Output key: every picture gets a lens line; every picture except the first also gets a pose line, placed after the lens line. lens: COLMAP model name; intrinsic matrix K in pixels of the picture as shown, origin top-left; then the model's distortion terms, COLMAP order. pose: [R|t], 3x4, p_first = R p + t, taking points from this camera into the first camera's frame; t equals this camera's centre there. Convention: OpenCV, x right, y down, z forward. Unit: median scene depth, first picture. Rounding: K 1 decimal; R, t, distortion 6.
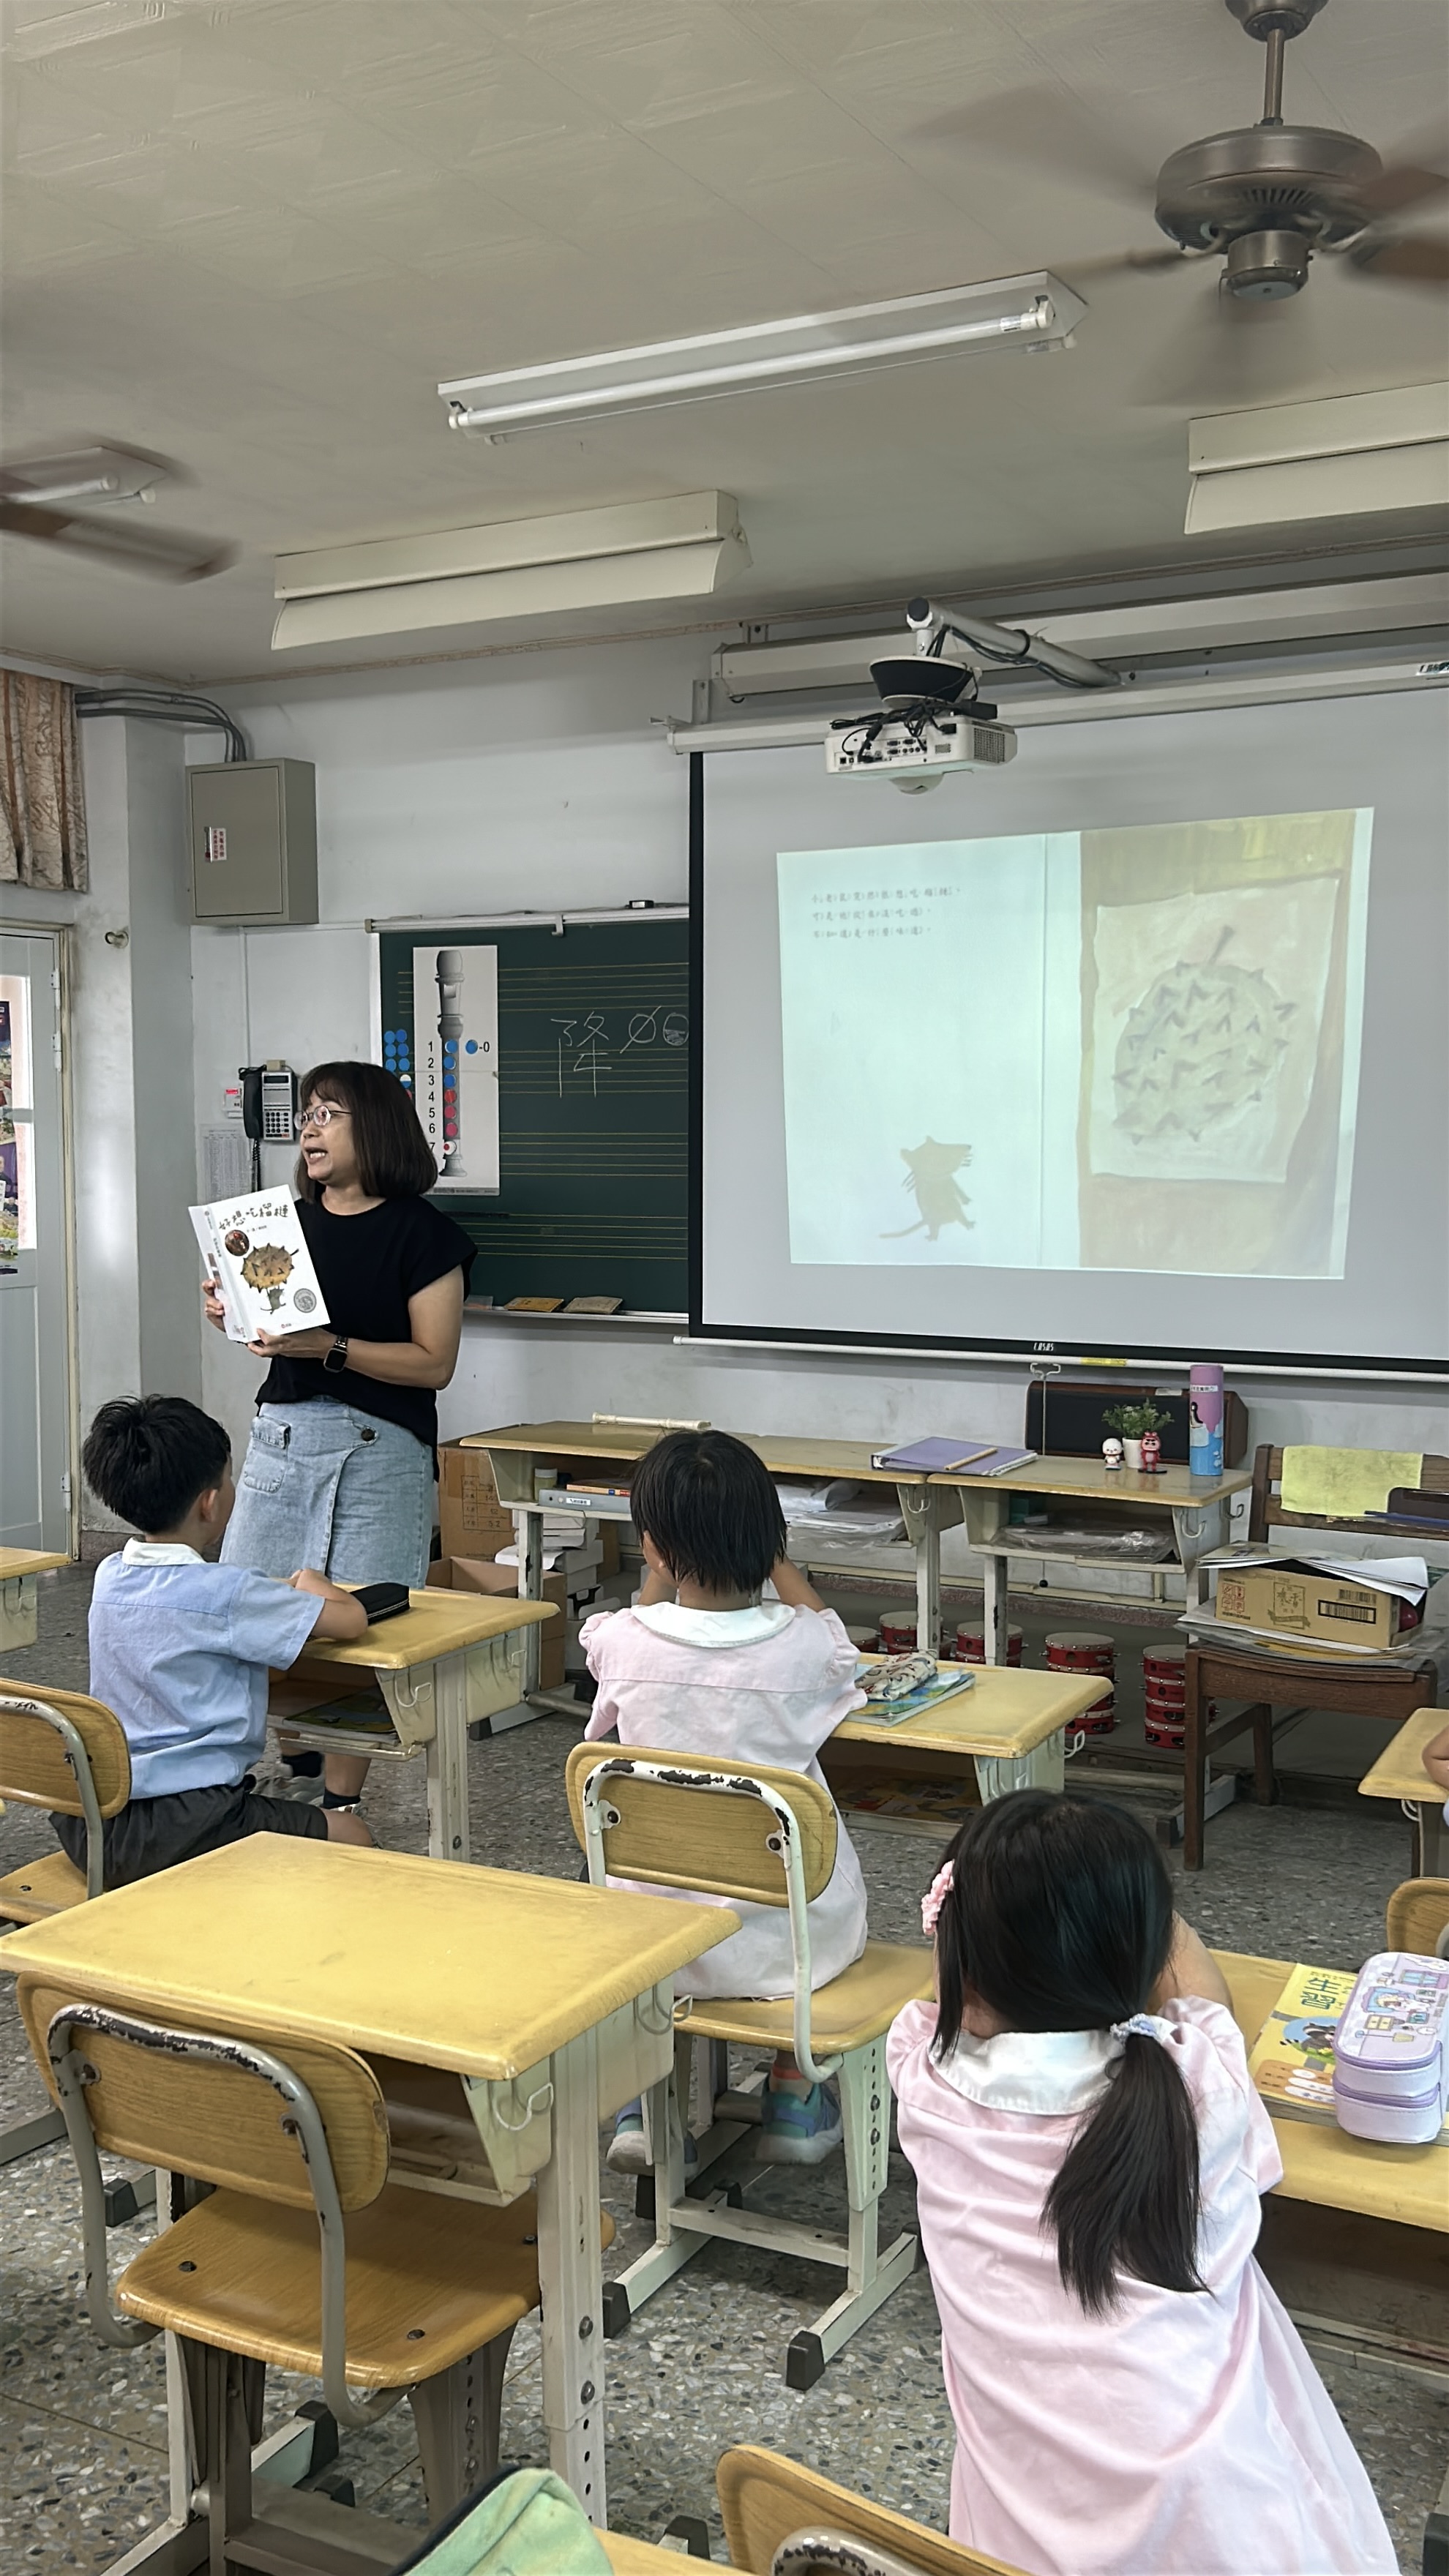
lens RADIAL K [[2394.0, 0, 724.5], [0, 2394.0, 1288.0], [0, 0, 1]] dist [0.078030, -0.008145]
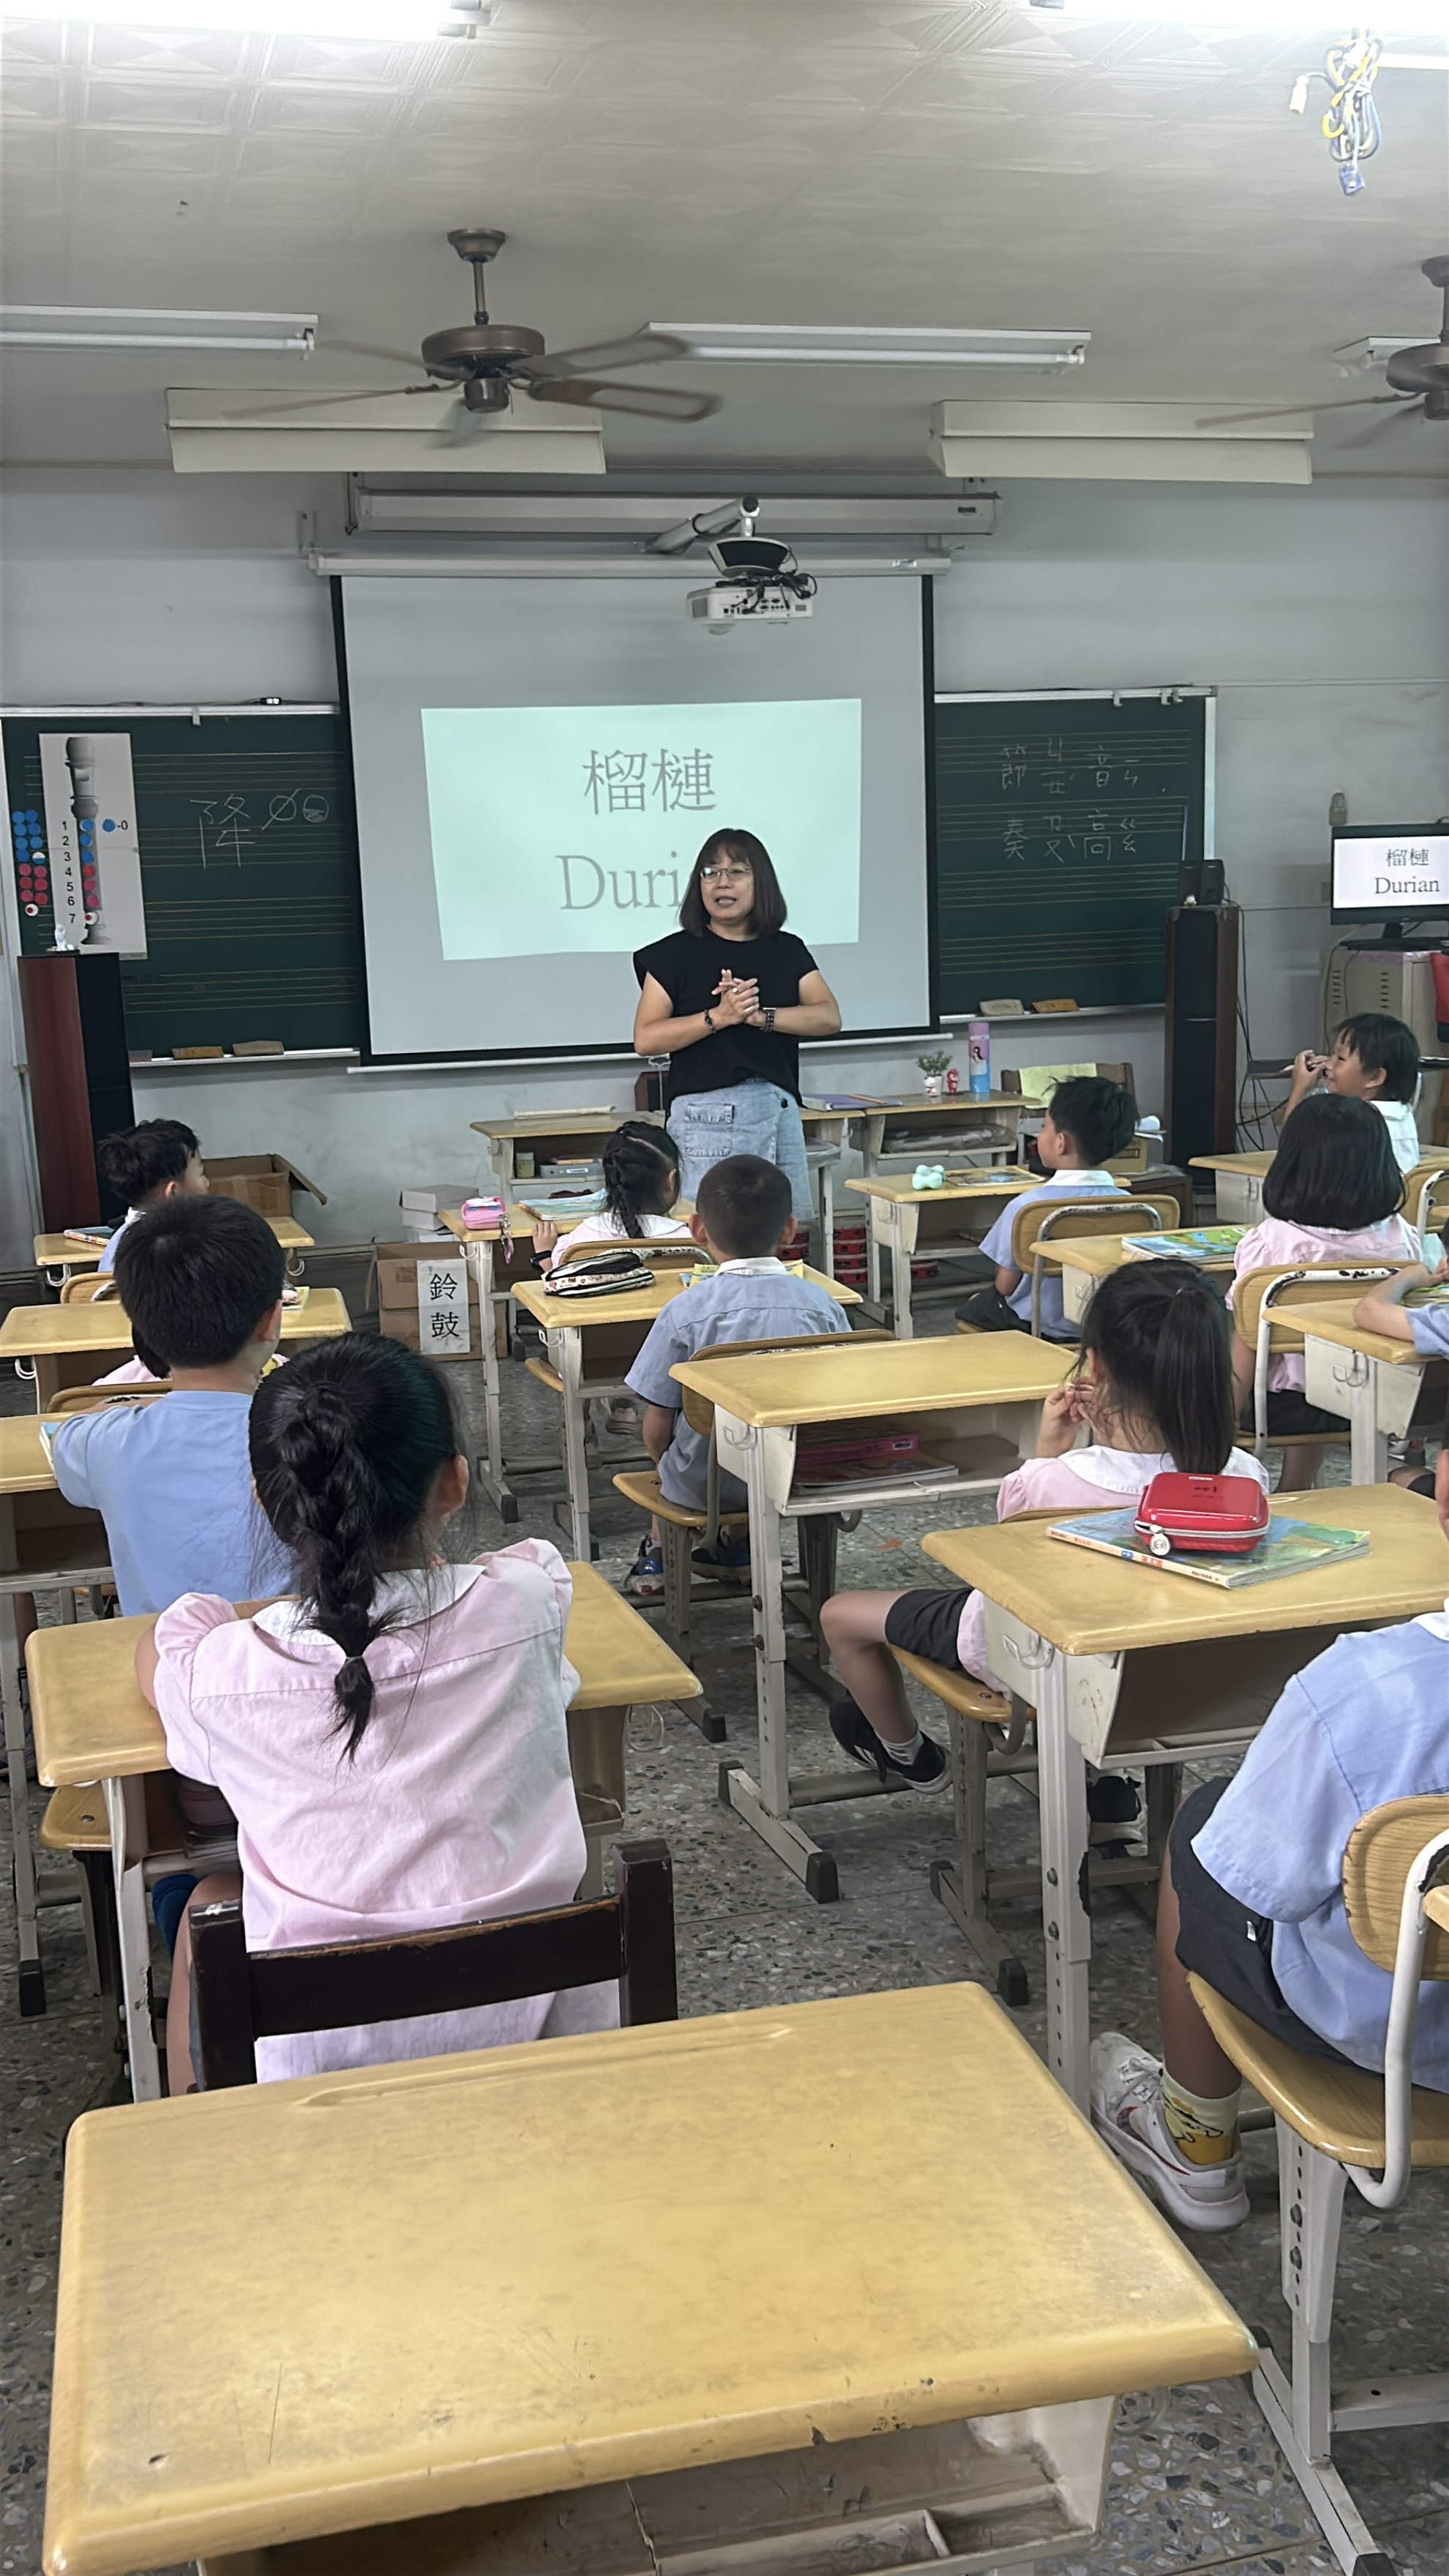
lens RADIAL K [[2412.5, 0, 721.2], [0, 2412.5, 1251.6], [0, 0, 1]] dist [0.073382, -0.006545]
pose [[0.698903, -0.132456, 0.702844, -0.819865], [0.083972, 0.991101, 0.103279, 0.002711], [-0.710270, -0.013163, 0.703807, 0.006853]]
